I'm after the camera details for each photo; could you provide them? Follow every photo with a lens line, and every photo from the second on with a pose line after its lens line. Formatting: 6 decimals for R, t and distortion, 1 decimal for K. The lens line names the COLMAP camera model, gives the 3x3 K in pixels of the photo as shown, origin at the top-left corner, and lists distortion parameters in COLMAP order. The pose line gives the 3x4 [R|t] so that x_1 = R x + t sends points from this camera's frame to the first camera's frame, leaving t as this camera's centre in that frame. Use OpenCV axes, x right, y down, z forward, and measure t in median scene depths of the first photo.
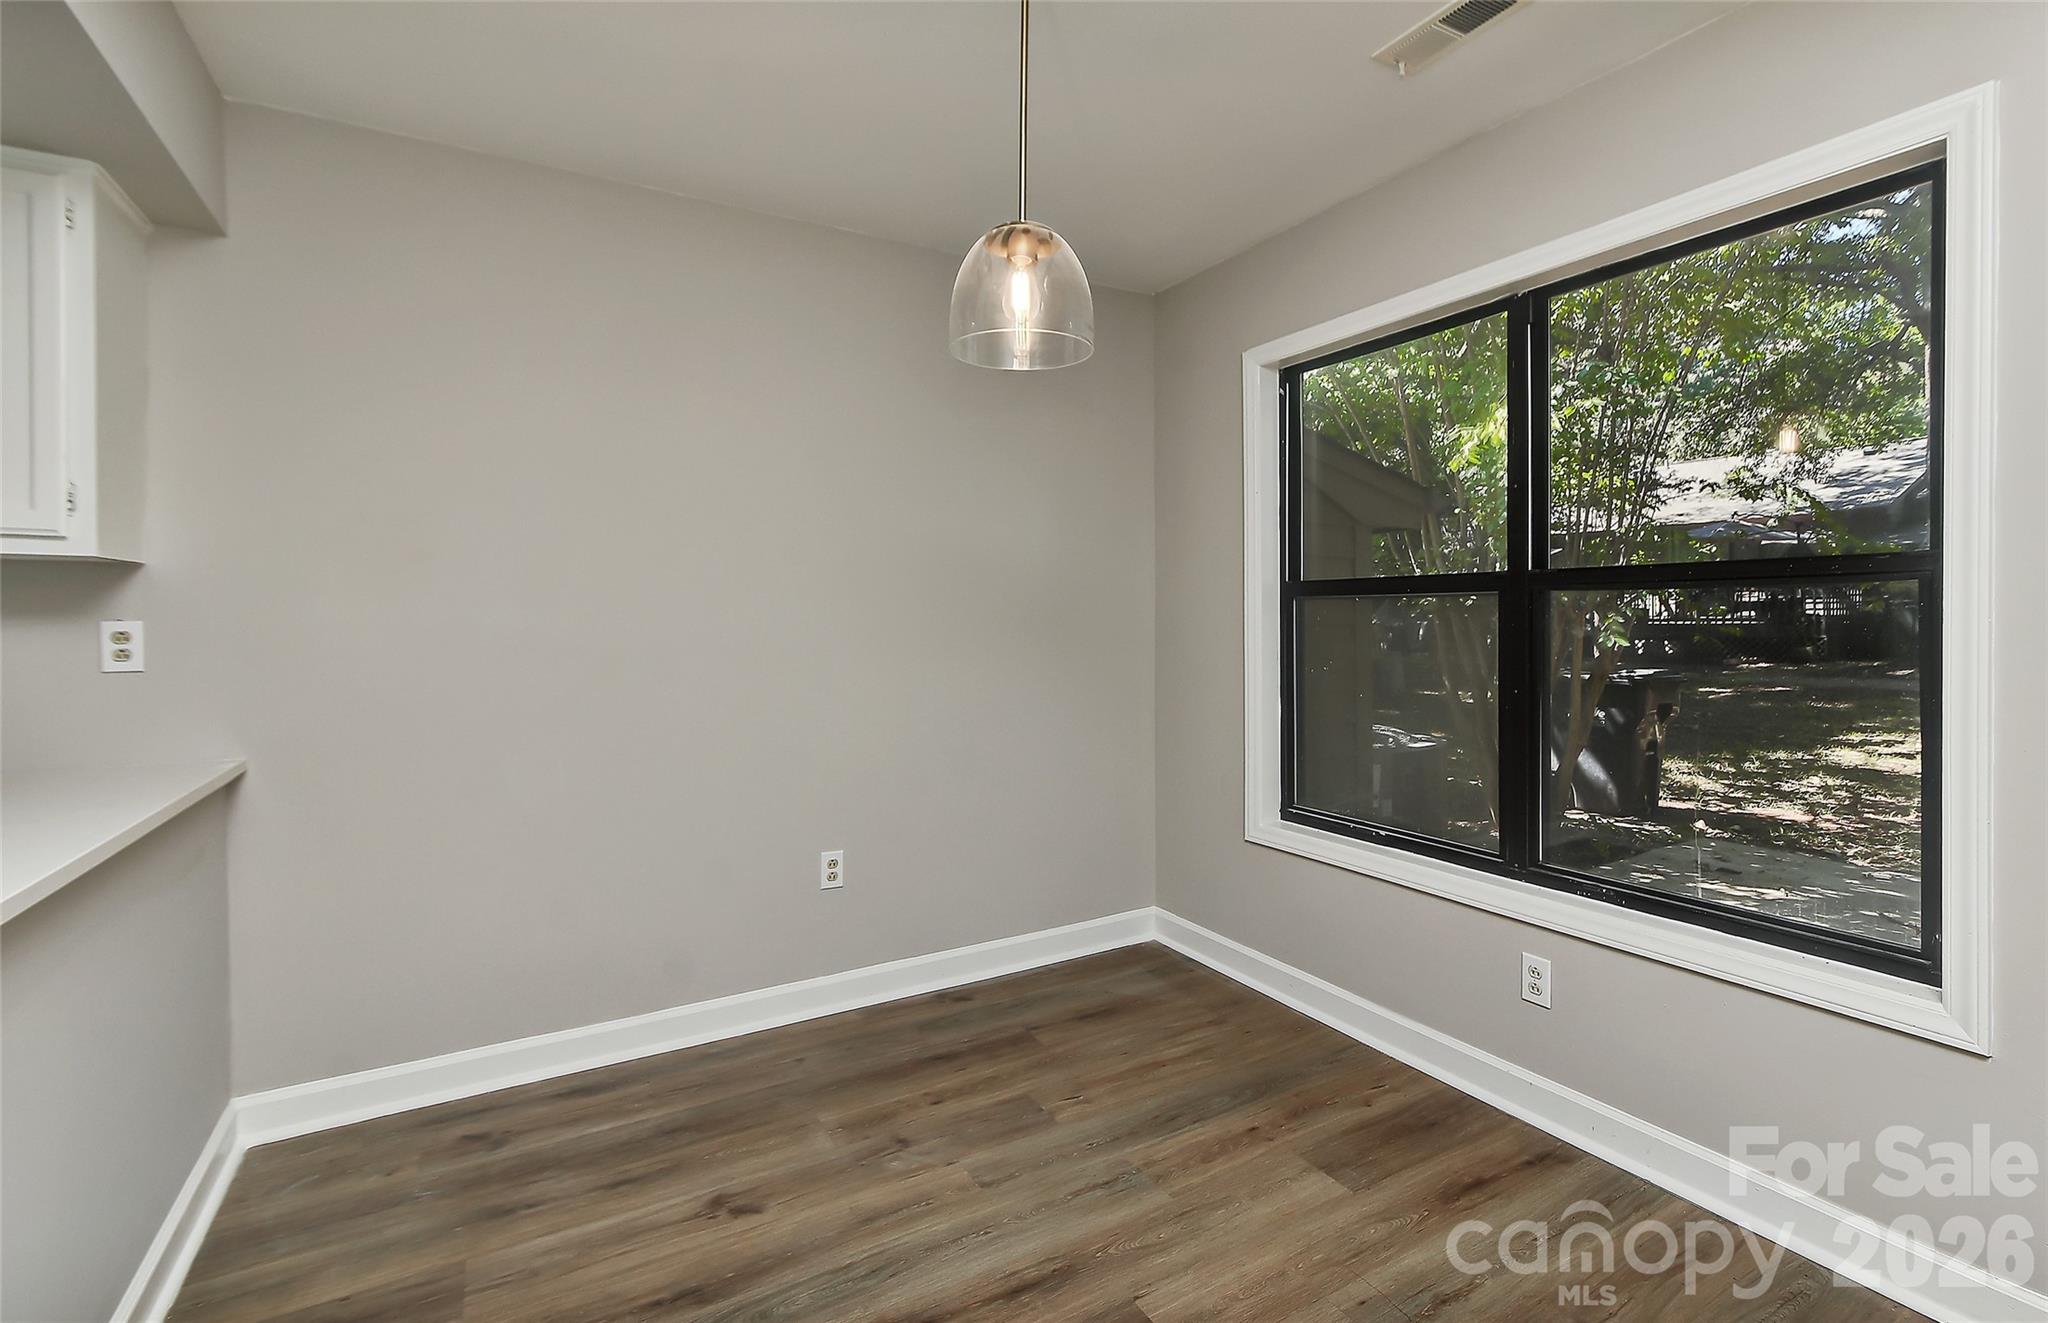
lens RADIAL K [[884.8, 0, 1017.9], [0, 884.8, 624.4], [0, 0, 1]] dist [-0.000113, -0.000034]
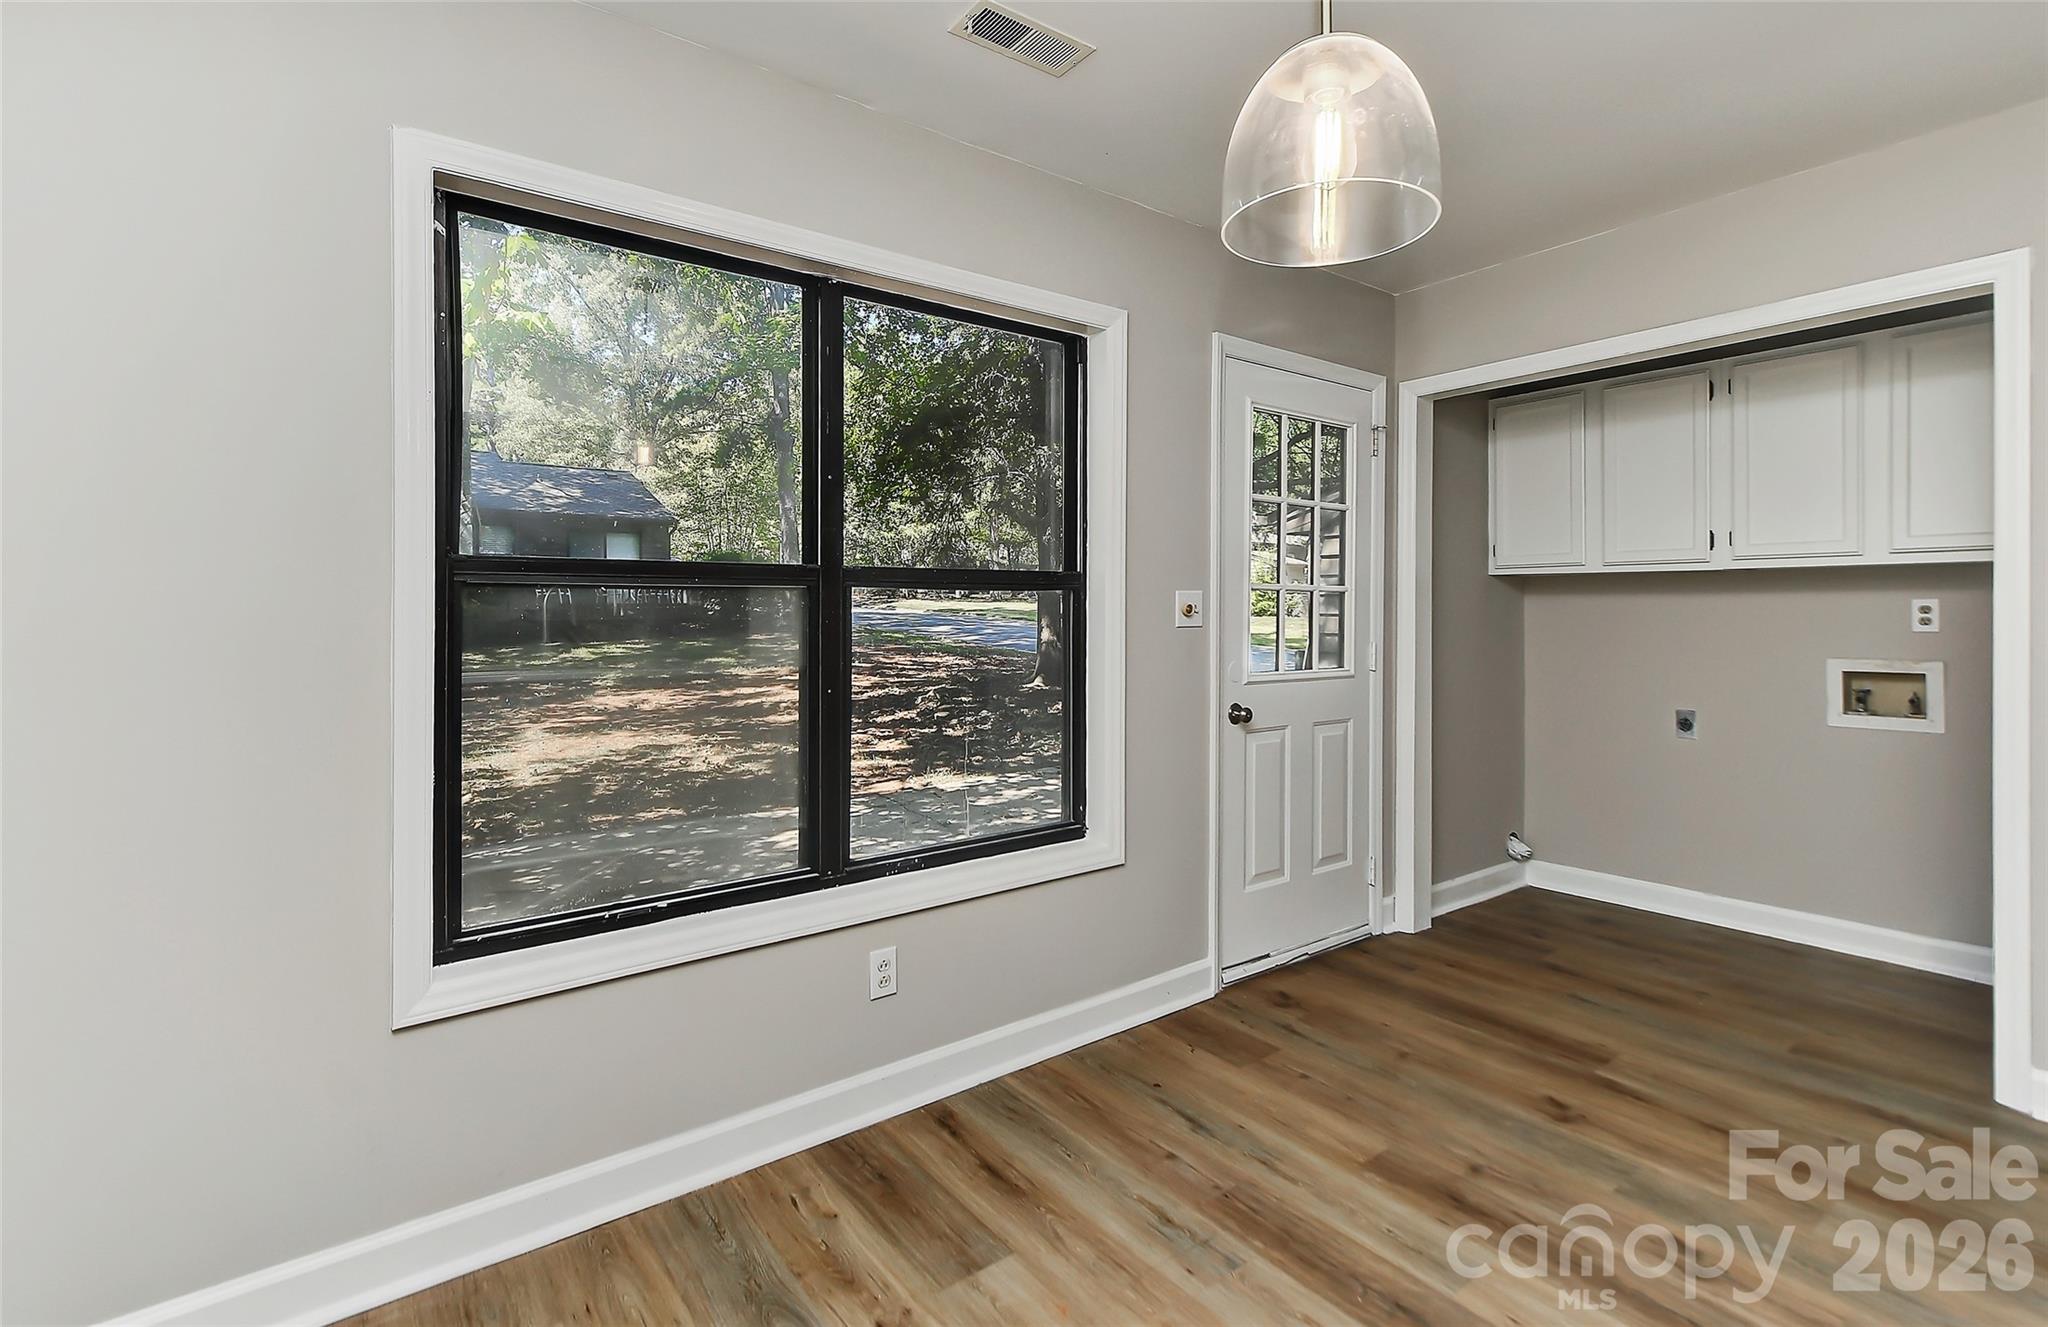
lens RADIAL K [[948.5, 0, 1025.9], [0, 948.5, 611.4], [0, 0, 1]] dist [0.001158, 0.000127]
pose [[-0.125440, 0.002576, 0.992098, -0.512340], [0.009021, 0.999958, -0.001456, -0.008986], [-0.992060, 0.008767, -0.125458, 0.970760]]
